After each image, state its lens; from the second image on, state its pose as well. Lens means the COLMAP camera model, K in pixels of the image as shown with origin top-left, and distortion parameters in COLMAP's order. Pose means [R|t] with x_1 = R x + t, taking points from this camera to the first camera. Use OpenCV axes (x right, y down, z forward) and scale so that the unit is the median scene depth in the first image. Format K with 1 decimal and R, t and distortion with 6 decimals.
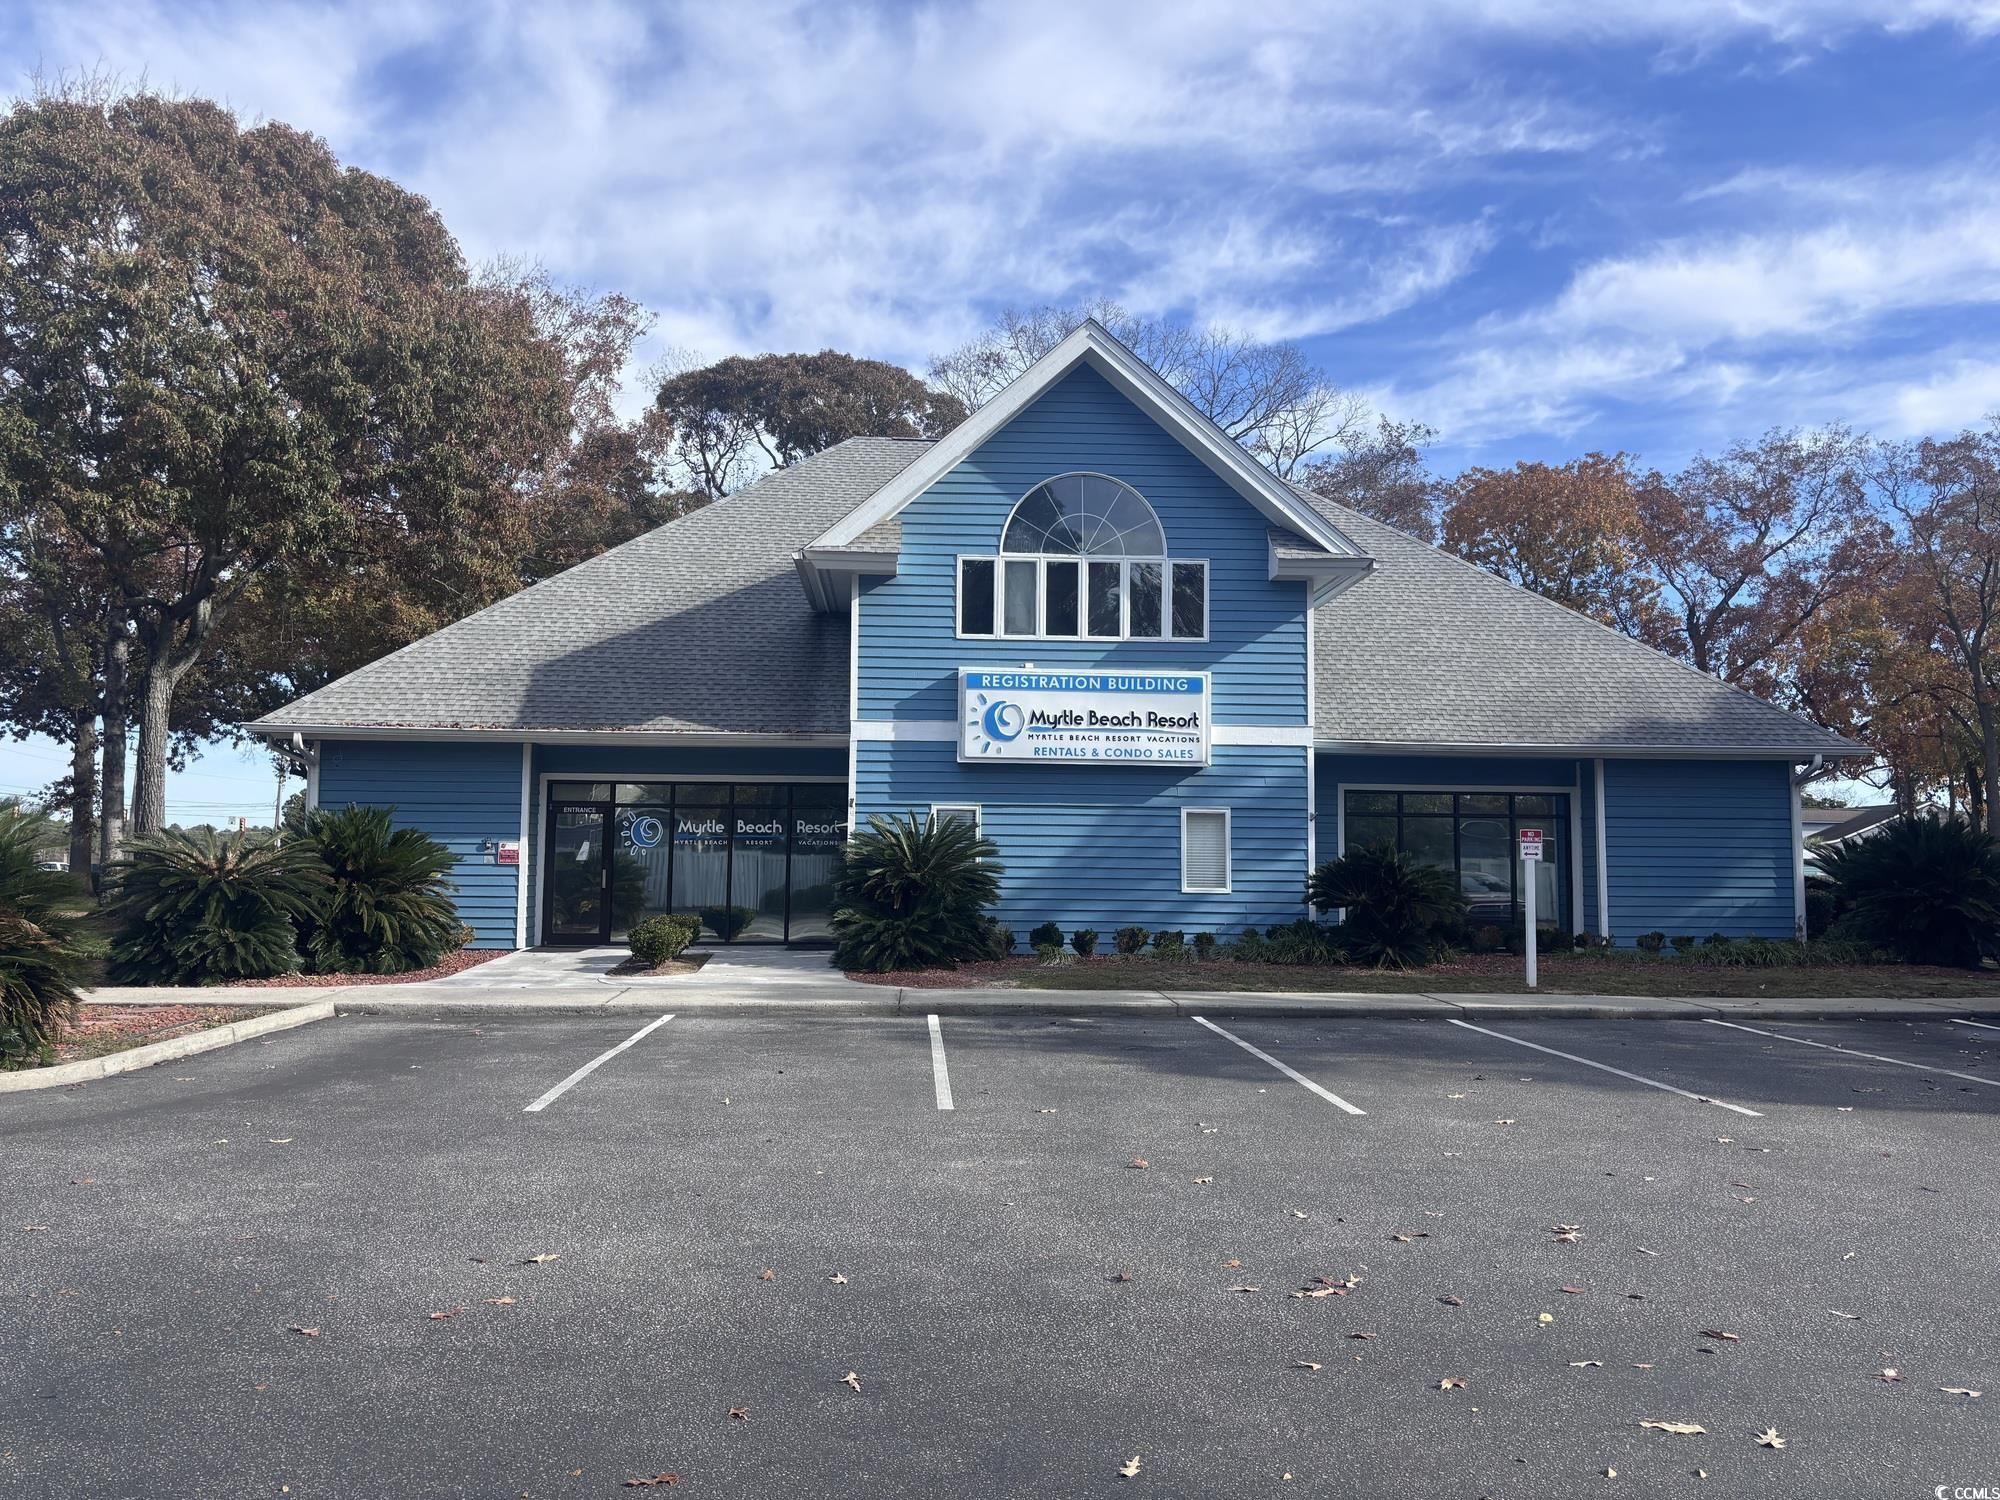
lens RADIAL K [[1507.3, 0, 995.5], [0, 1507.3, 744.8], [0, 0, 1]] dist [0.063749, -0.057362]
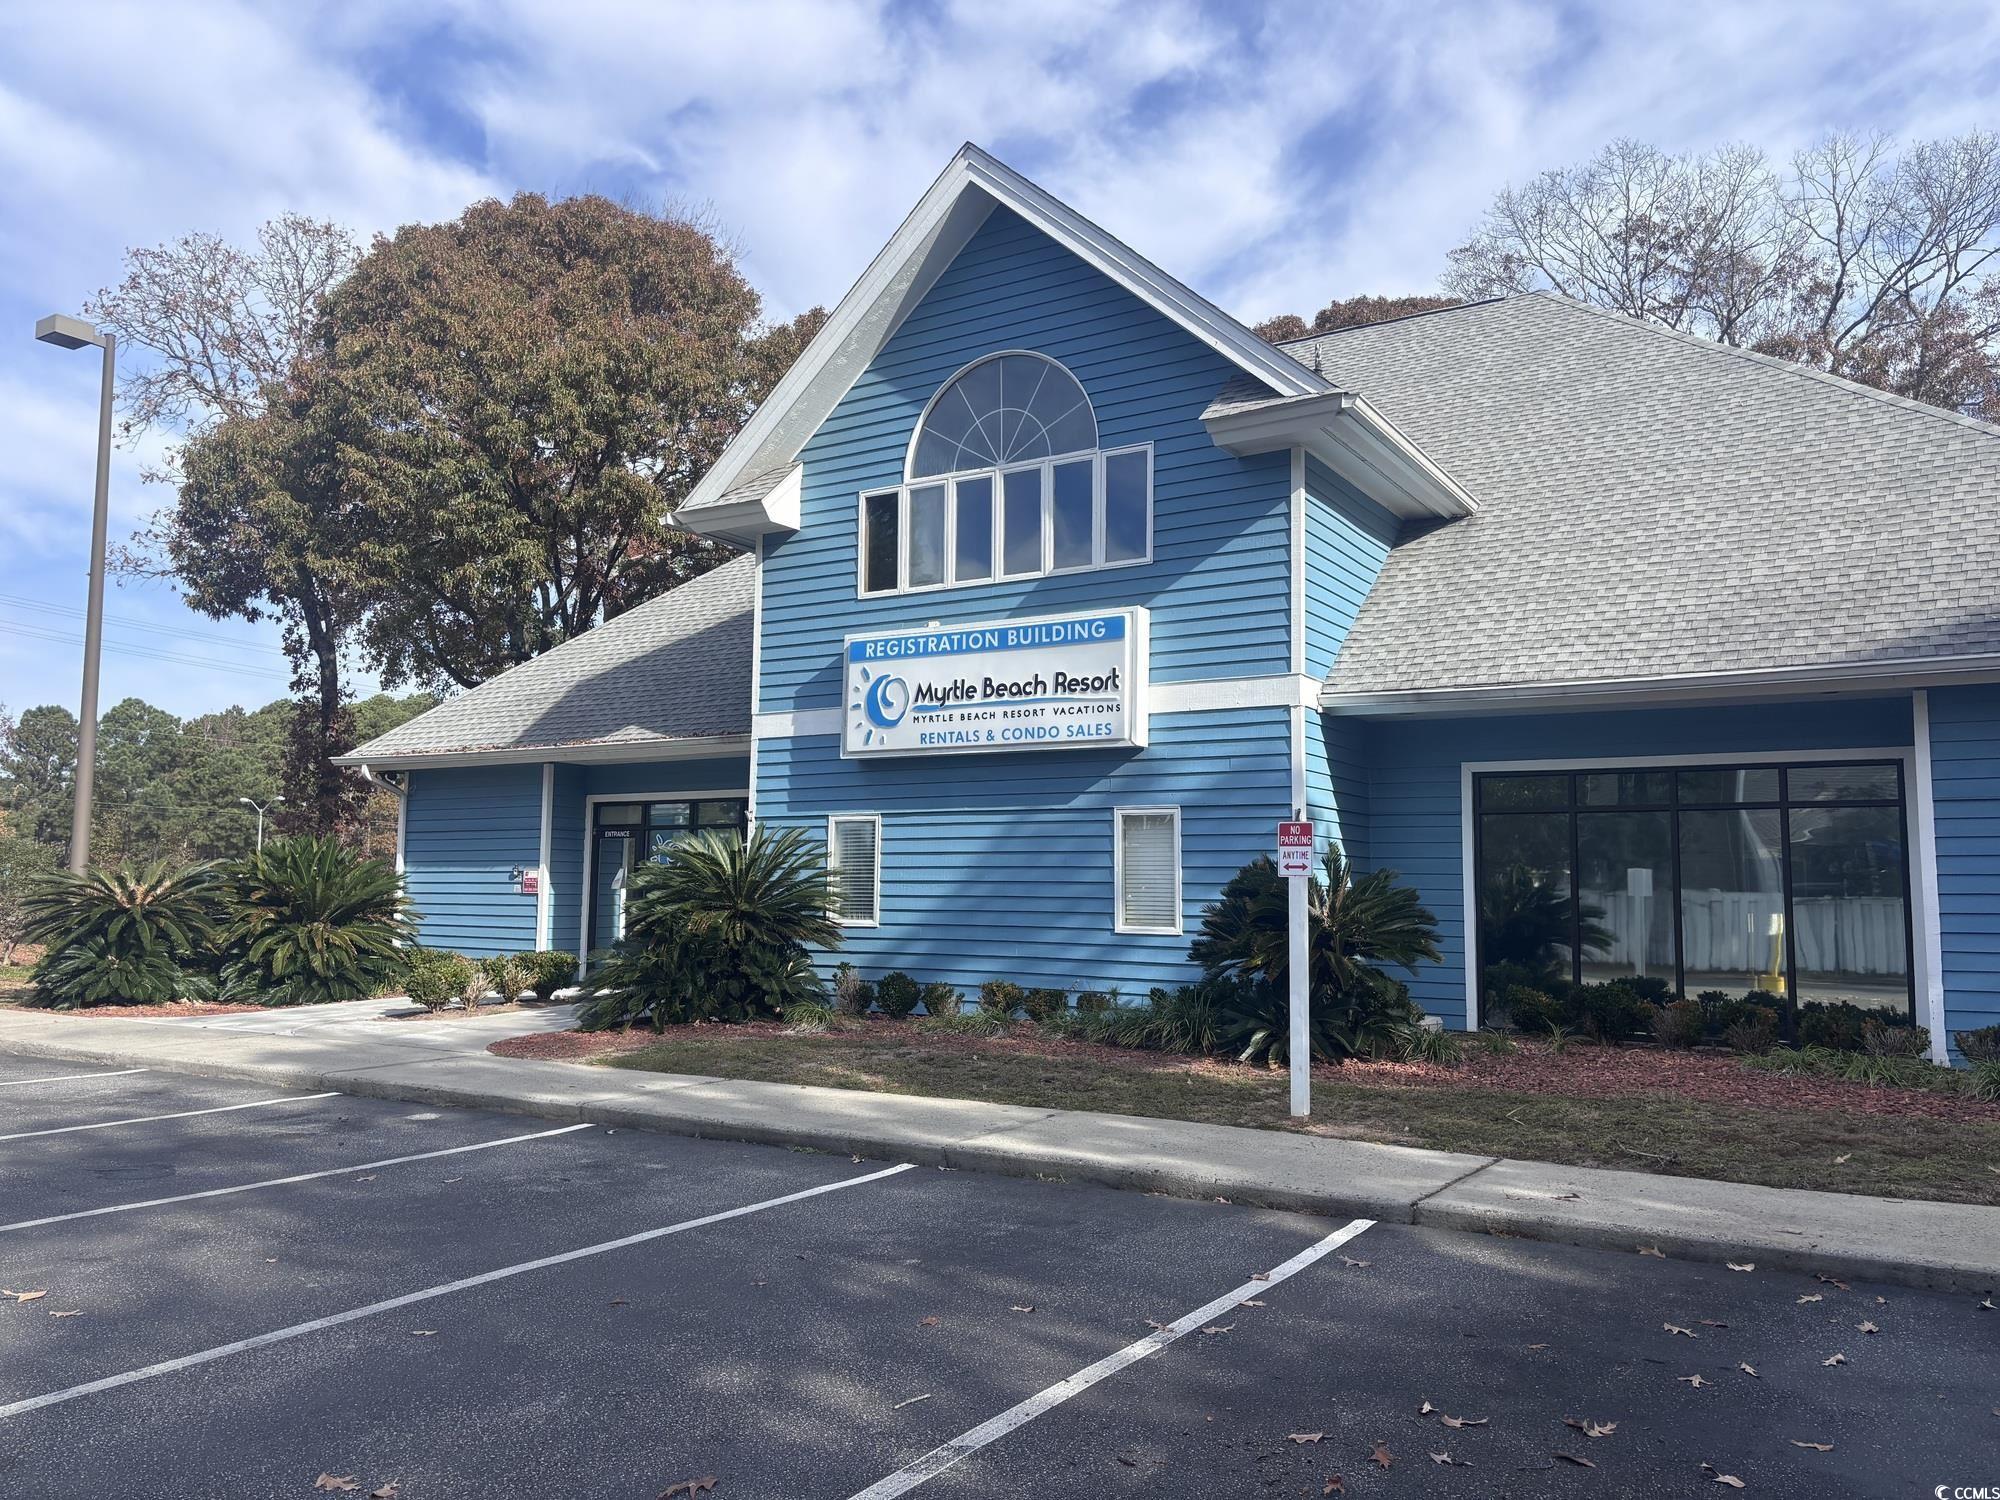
lens RADIAL K [[1507.3, 0, 995.5], [0, 1507.3, 744.8], [0, 0, 1]] dist [0.063749, -0.057362]
pose [[0.816152, -0.058476, -0.574871, 0.475745], [0.047677, 0.998289, -0.033859, 0.033589], [0.575868, 0.000226, 0.817543, 0.412491]]
